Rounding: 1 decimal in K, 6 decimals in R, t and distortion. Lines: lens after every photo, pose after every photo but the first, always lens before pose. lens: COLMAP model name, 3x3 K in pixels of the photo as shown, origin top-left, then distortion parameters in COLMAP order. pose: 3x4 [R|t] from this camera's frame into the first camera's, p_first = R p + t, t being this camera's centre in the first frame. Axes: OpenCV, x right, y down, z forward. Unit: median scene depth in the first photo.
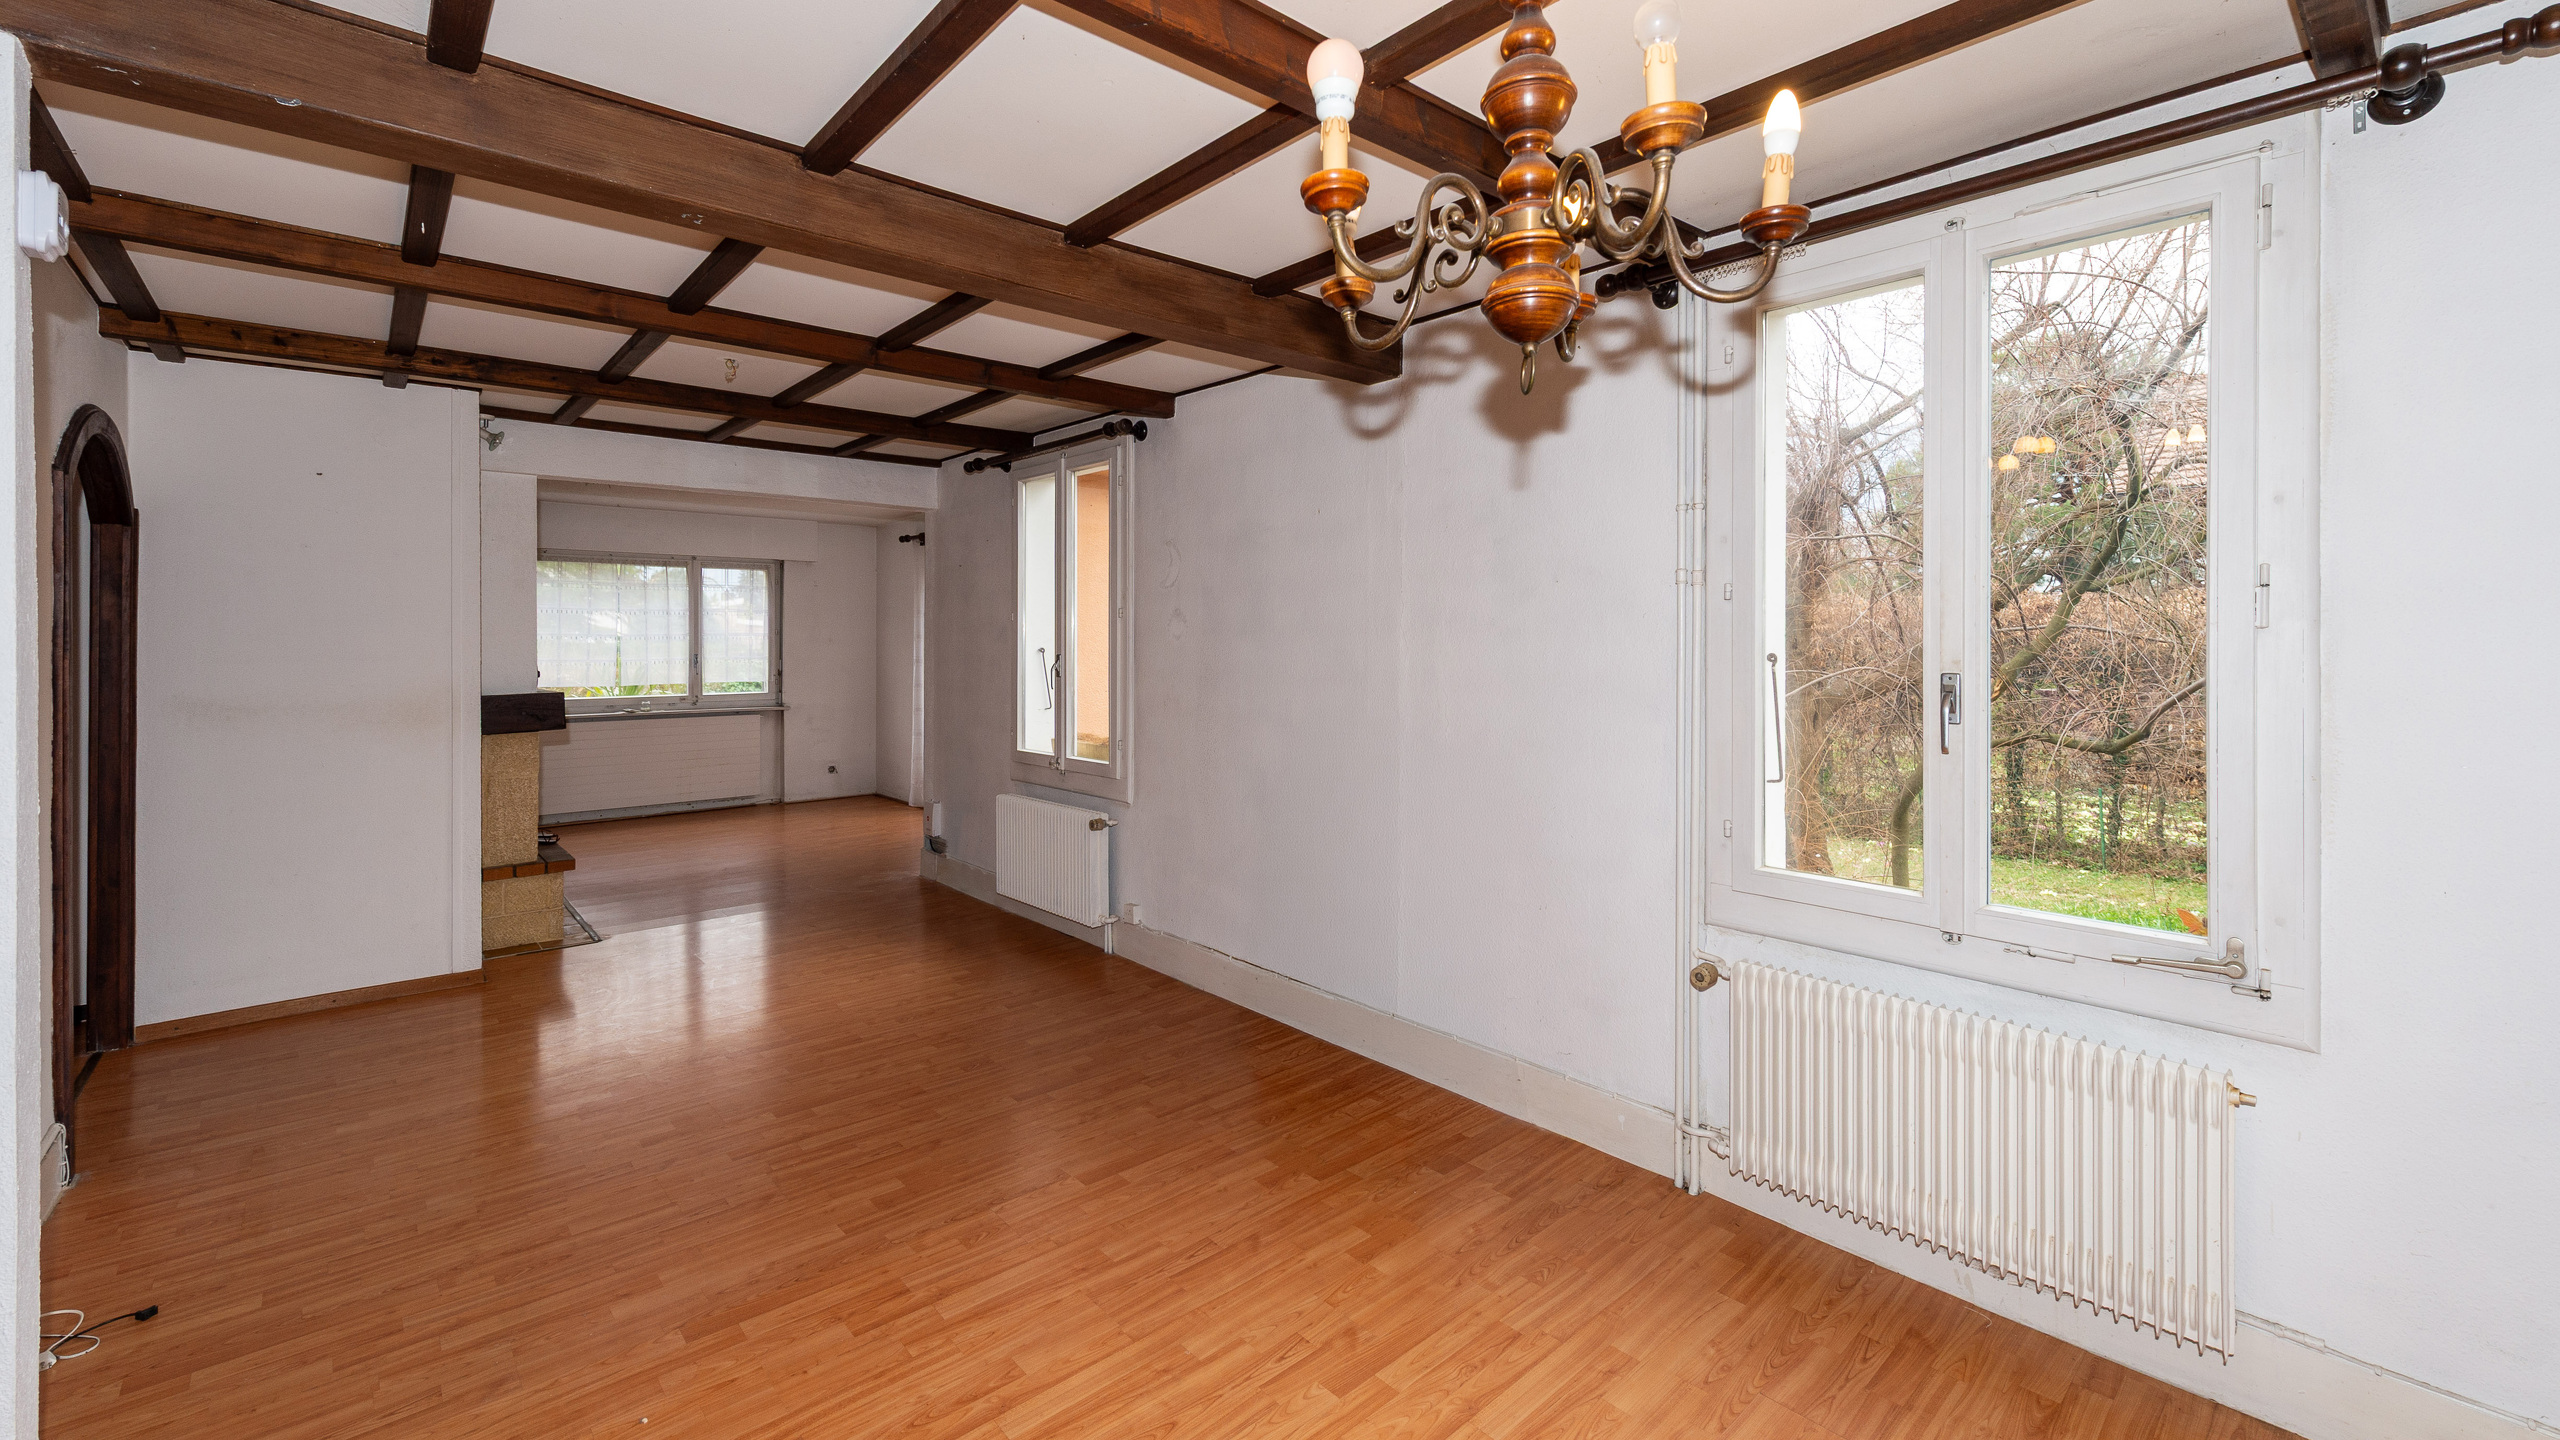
lens RADIAL K [[1041.1, 0, 1282.7], [0, 1041.1, 639.3], [0, 0, 1]] dist [0.002399, -0.000027]
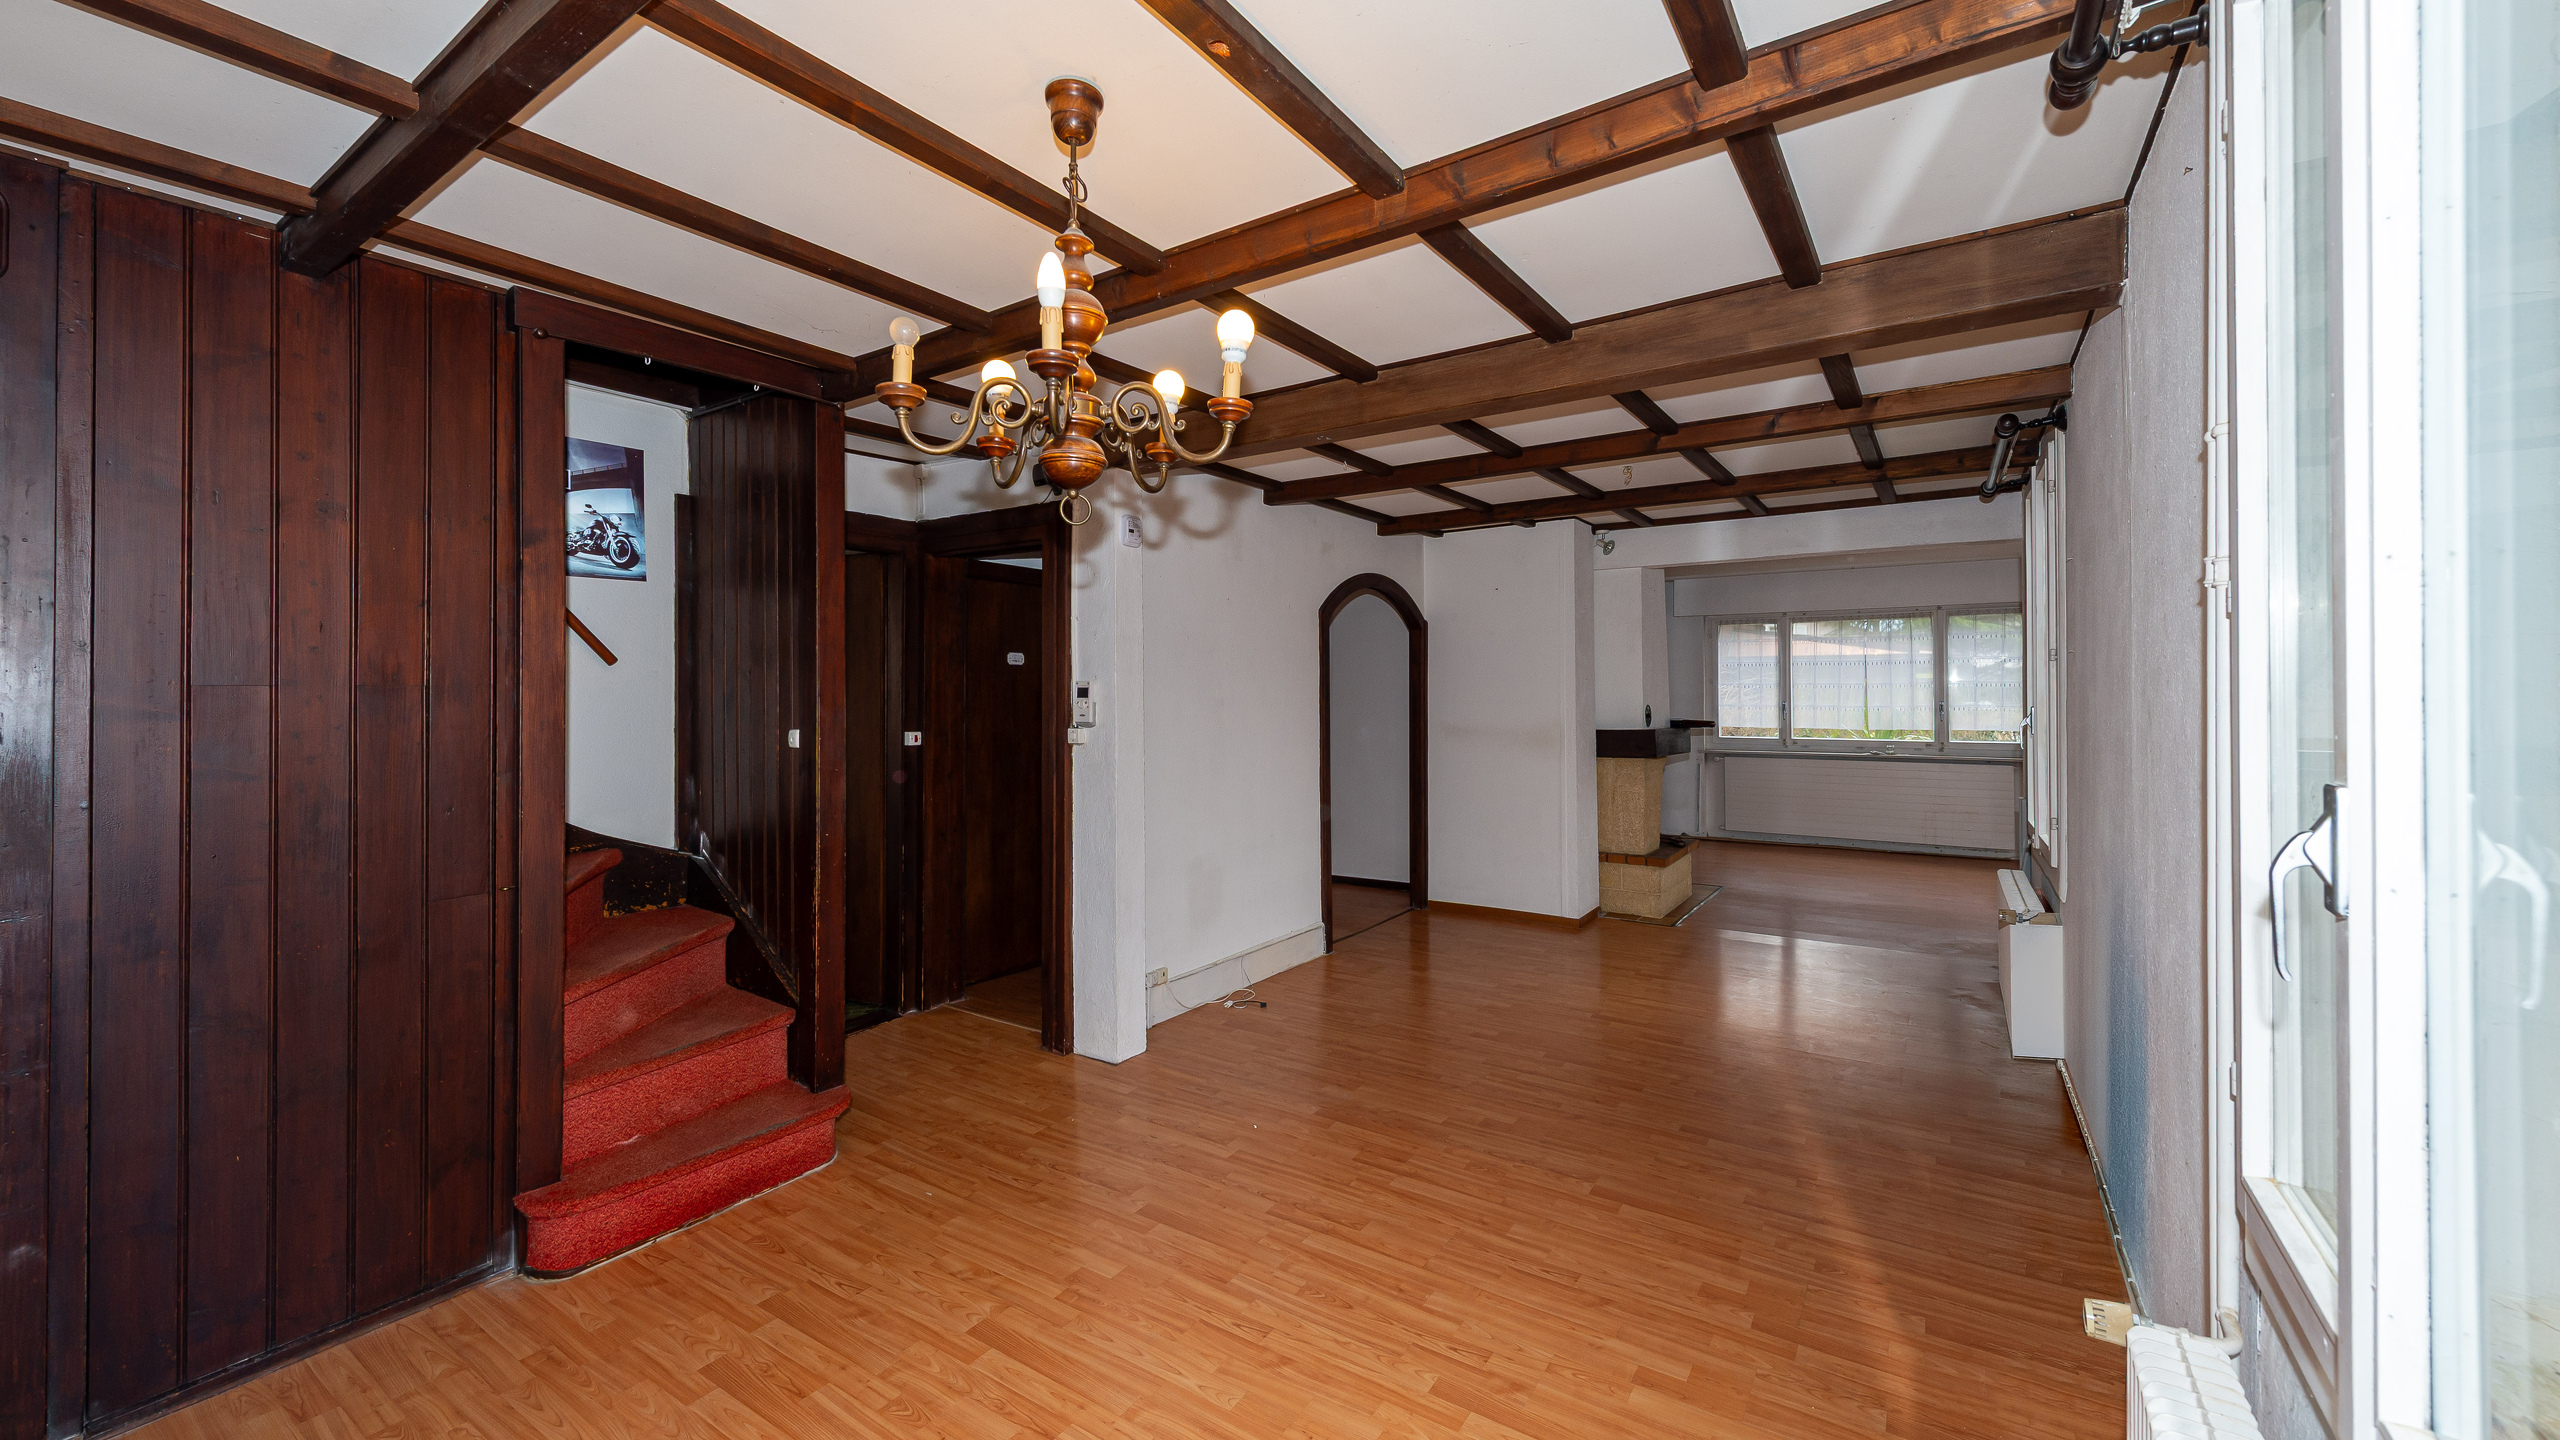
lens RADIAL K [[996.4, 0, 1285.2], [0, 996.4, 694.5], [0, 0, 1]] dist [0.000798, -0.000004]
pose [[0.243045, 0.004596, -0.970004, 0.737448], [0.006002, 0.999963, 0.006242, -0.008197], [0.969997, -0.007339, 0.243008, 0.434360]]
